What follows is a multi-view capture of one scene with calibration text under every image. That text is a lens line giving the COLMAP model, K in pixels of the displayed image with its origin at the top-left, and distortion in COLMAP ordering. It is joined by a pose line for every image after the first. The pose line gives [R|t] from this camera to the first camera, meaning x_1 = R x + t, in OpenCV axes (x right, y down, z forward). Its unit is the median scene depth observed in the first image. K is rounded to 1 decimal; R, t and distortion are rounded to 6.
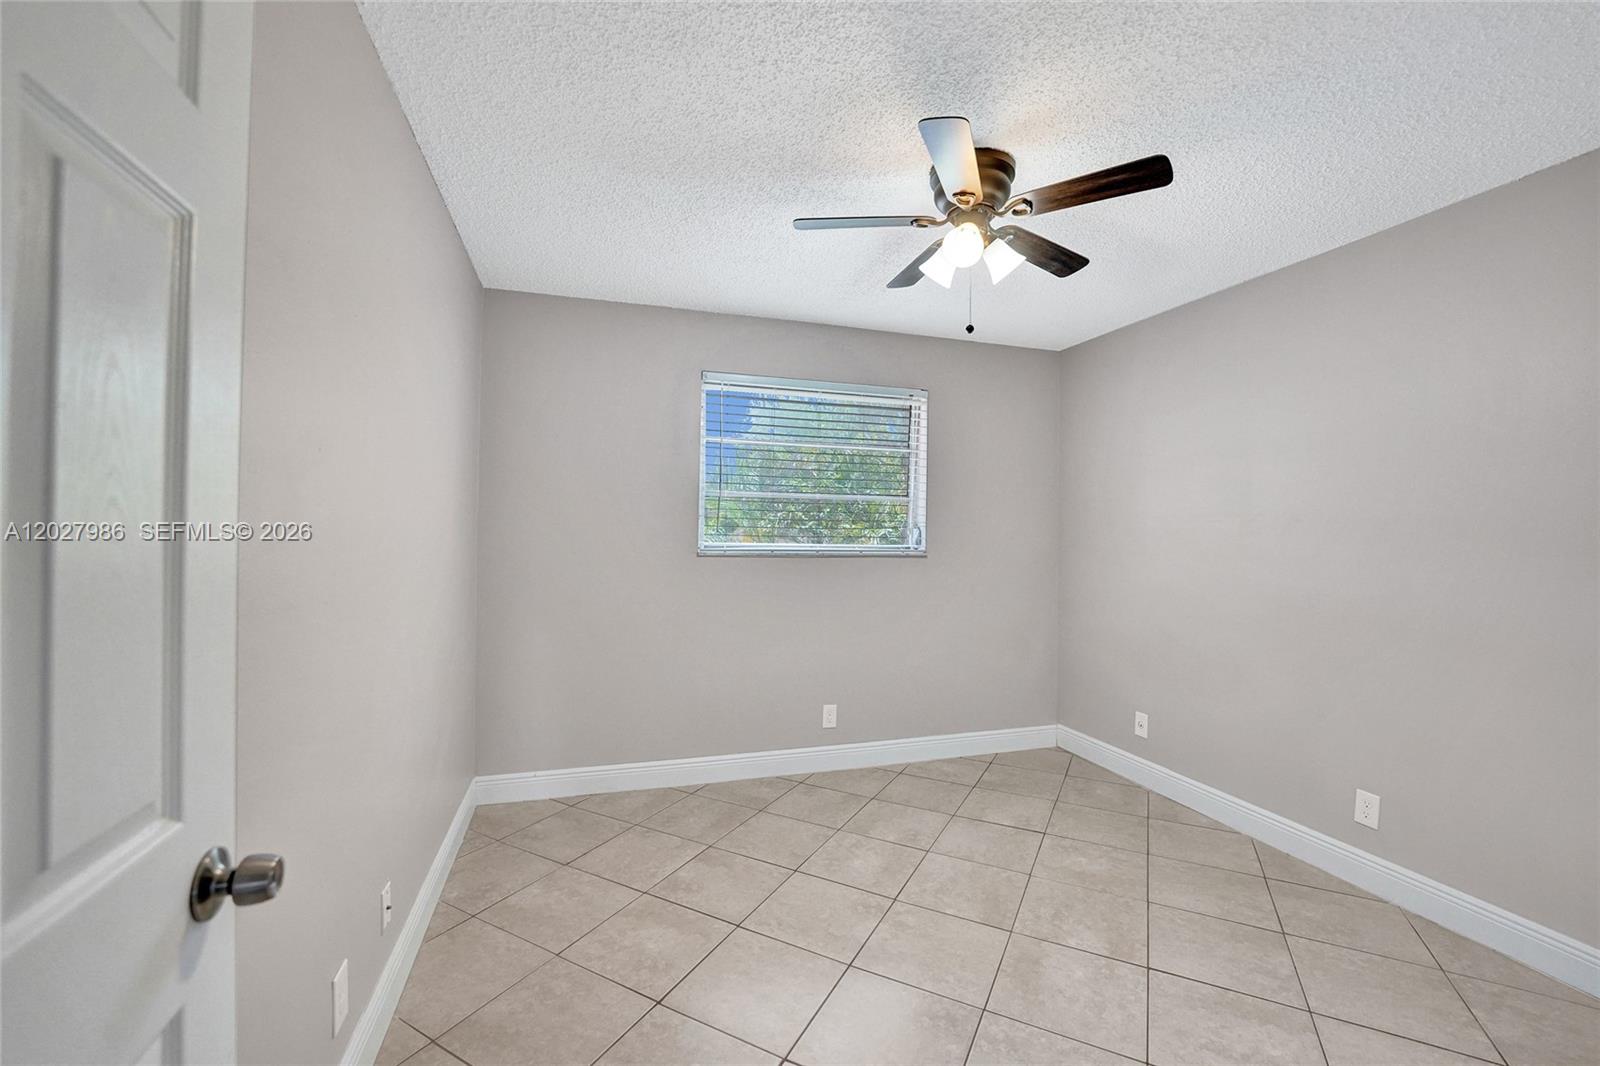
lens RADIAL K [[655.3, 0, 808.0], [0, 655.3, 532.5], [0, 0, 1]] dist [-0.010909, 0.001215]
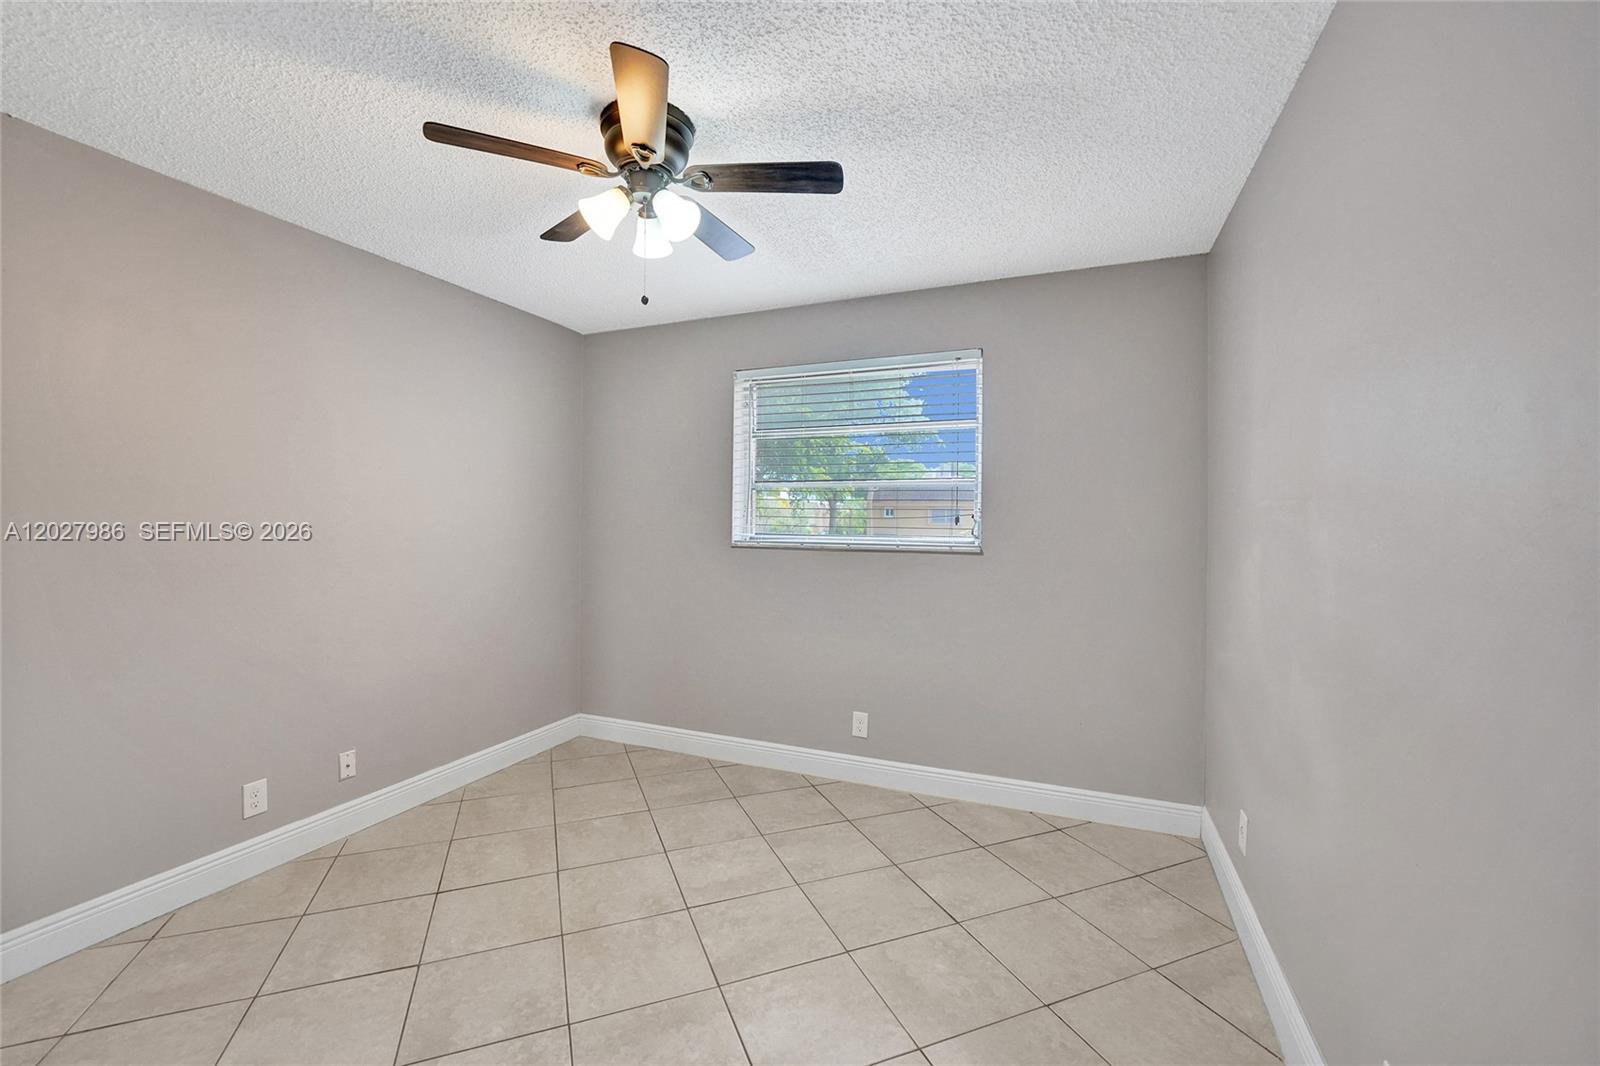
lens RADIAL K [[655.3, 0, 803.7], [0, 655.3, 532.0], [0, 0, 1]] dist [-0.010909, 0.001215]
pose [[0.758232, 0.000195, -0.651984, 0.657232], [0.004479, 0.999975, 0.005508, 0.005903], [0.651969, -0.007097, 0.758212, 0.291389]]
